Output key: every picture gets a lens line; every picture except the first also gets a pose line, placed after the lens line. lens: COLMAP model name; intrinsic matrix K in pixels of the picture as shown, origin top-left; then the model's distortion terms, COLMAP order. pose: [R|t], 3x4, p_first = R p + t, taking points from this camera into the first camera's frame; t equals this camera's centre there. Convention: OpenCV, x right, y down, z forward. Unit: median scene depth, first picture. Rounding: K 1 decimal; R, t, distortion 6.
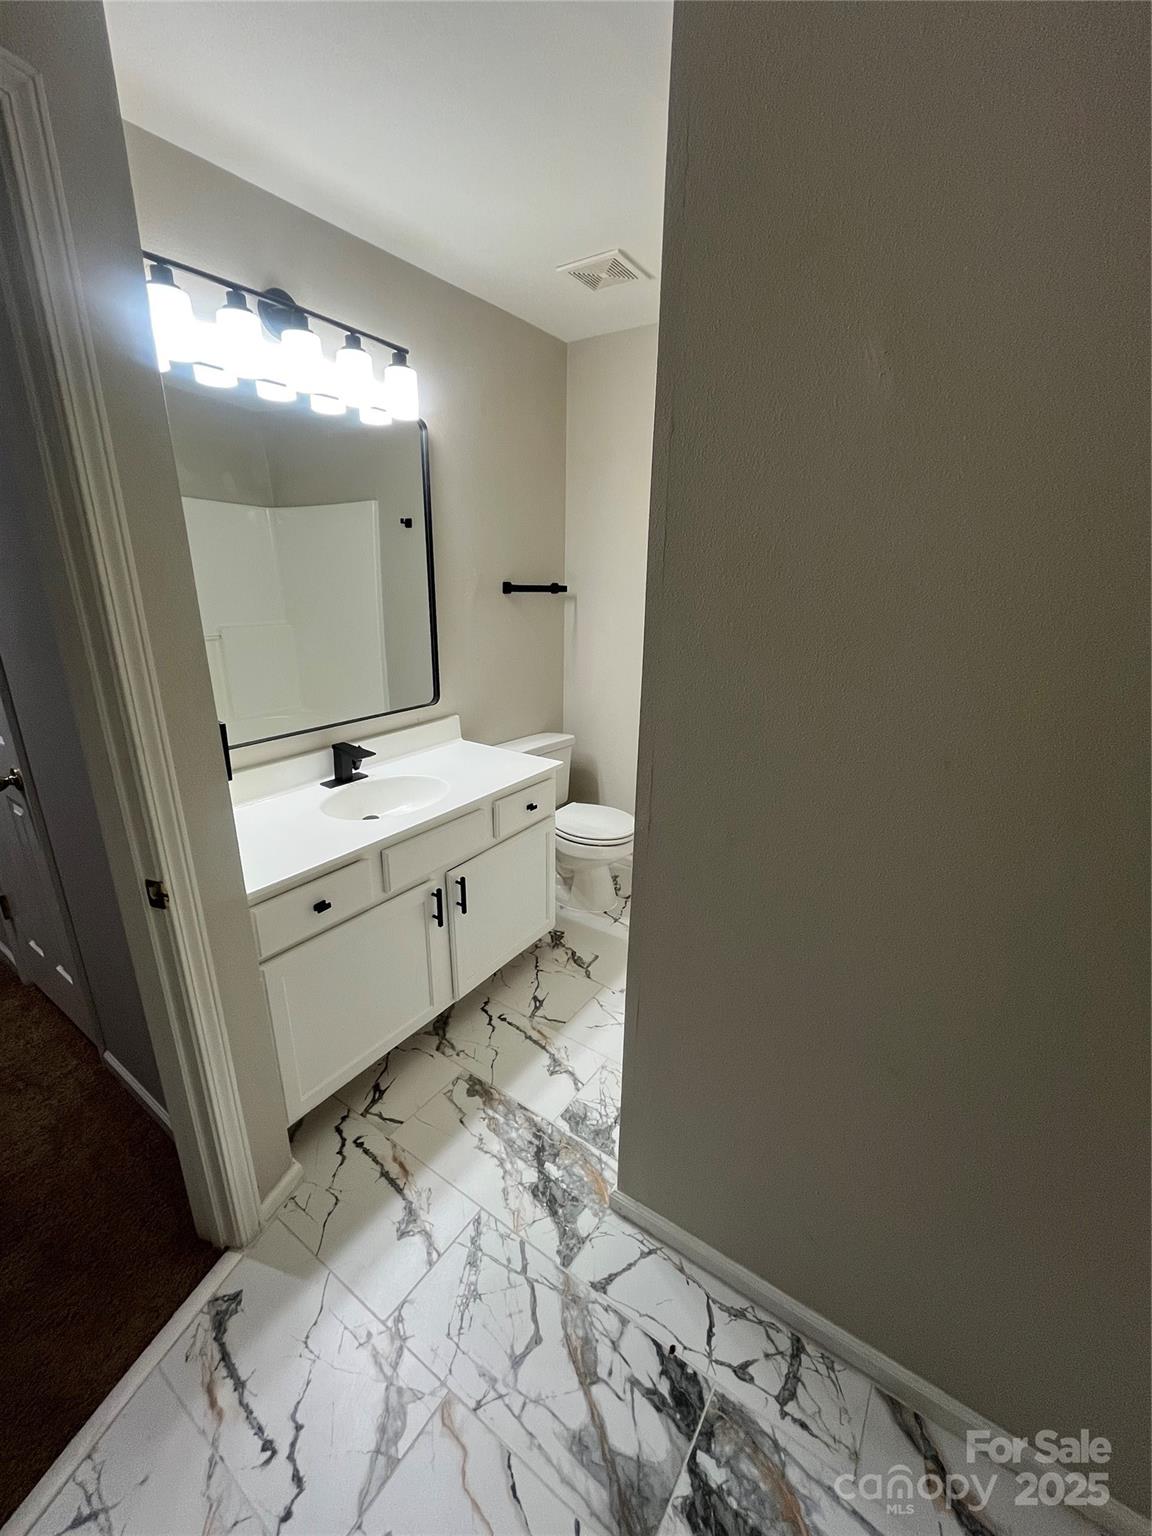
lens RADIAL K [[615.9, 0, 574.8], [0, 615.9, 767.7], [0, 0, 1]] dist [0.001106, -0.000878]
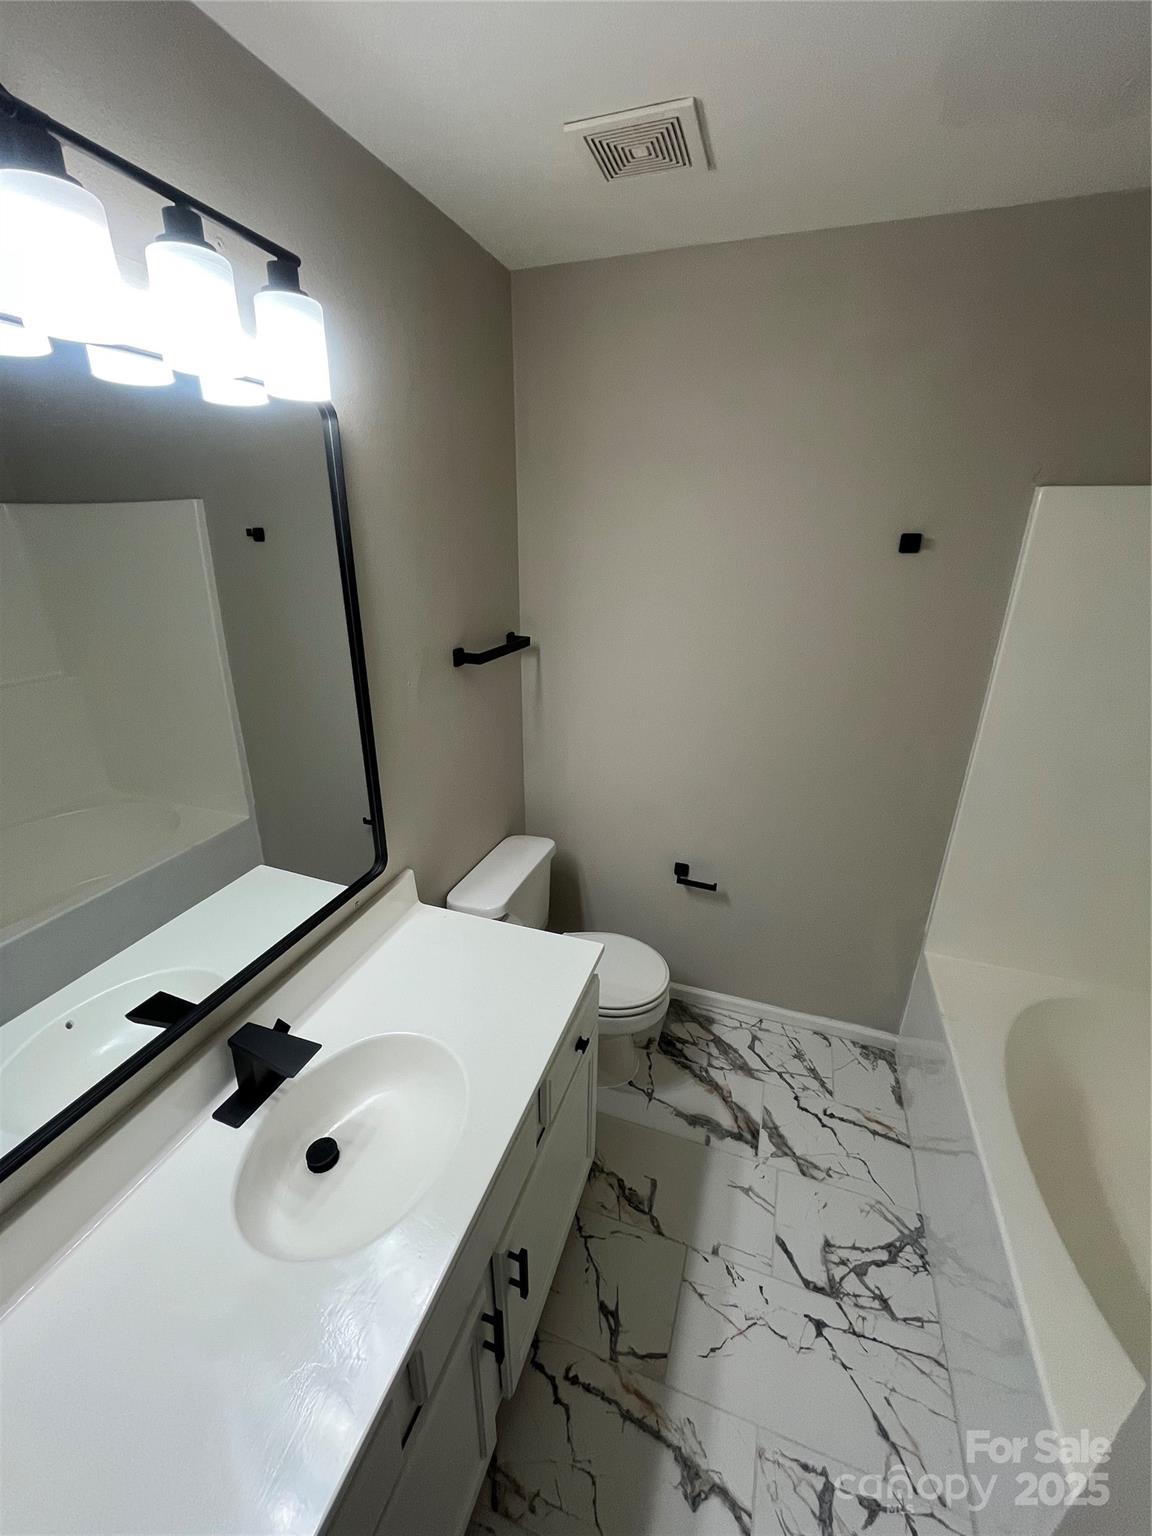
lens RADIAL K [[615.9, 0, 574.6], [0, 615.9, 769.1], [0, 0, 1]] dist [0.001106, -0.000878]
pose [[0.966033, -0.103864, 0.236626, -0.203338], [0.087810, 0.993123, 0.077433, -0.273464], [-0.243041, -0.054025, 0.968510, 0.421051]]
